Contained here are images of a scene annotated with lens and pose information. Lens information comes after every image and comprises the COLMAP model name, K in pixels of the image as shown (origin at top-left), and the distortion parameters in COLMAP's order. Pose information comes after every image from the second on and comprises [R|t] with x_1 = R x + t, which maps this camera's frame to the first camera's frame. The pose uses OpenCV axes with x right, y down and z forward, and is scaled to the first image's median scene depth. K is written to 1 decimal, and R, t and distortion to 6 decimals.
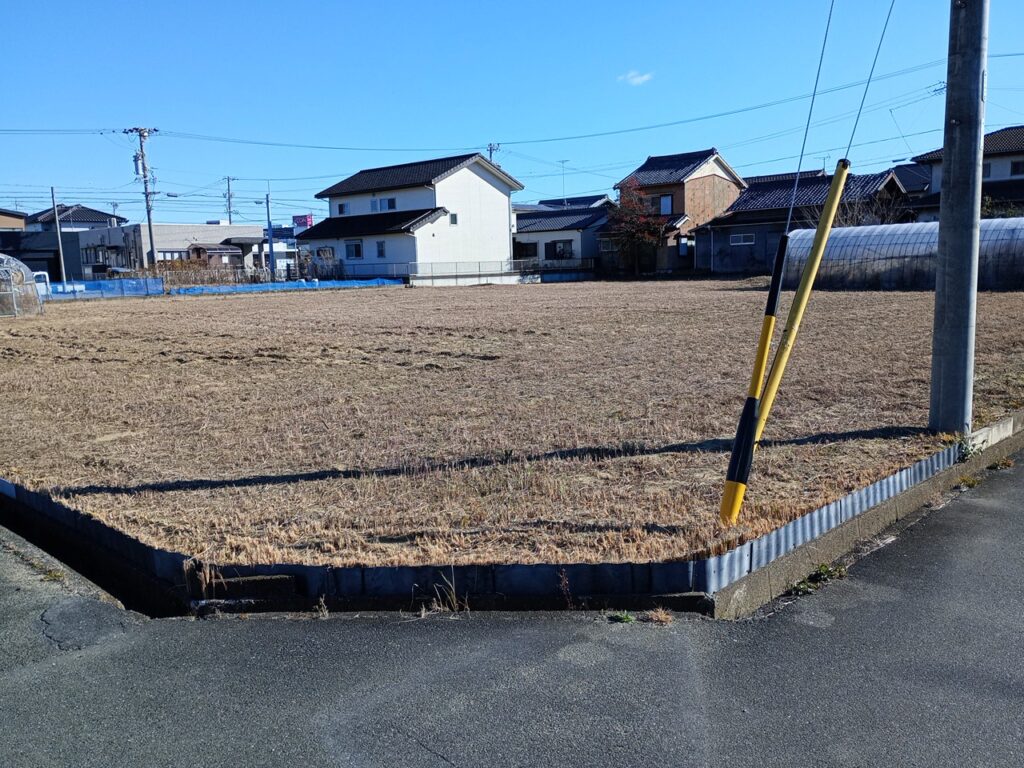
lens RADIAL K [[859.2, 0, 512.0], [0, 859.2, 384.0], [0, 0, 1]] dist [0.000630, -0.004100]
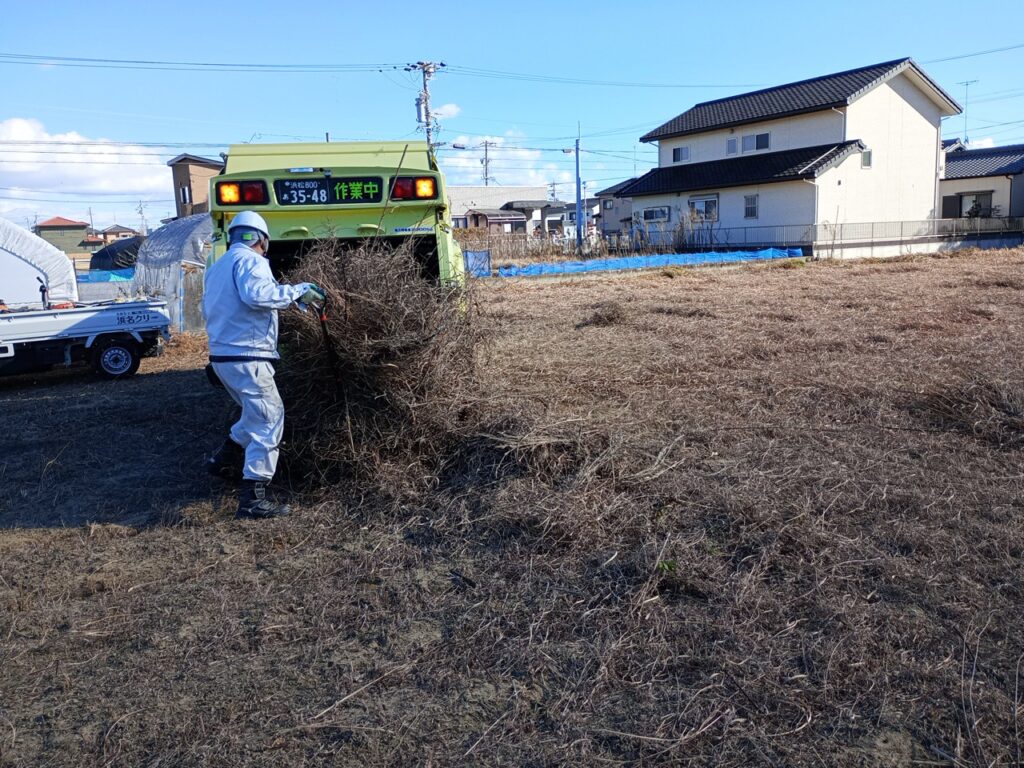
lens RADIAL K [[859.2, 0, 512.0], [0, 859.2, 384.0], [0, 0, 1]] dist [0.000630, -0.004100]
pose [[0.964960, 0.031855, -0.260455, -0.140343], [-0.022895, 0.999039, 0.037366, -0.030964], [0.261395, -0.030093, 0.964763, 0.246570]]
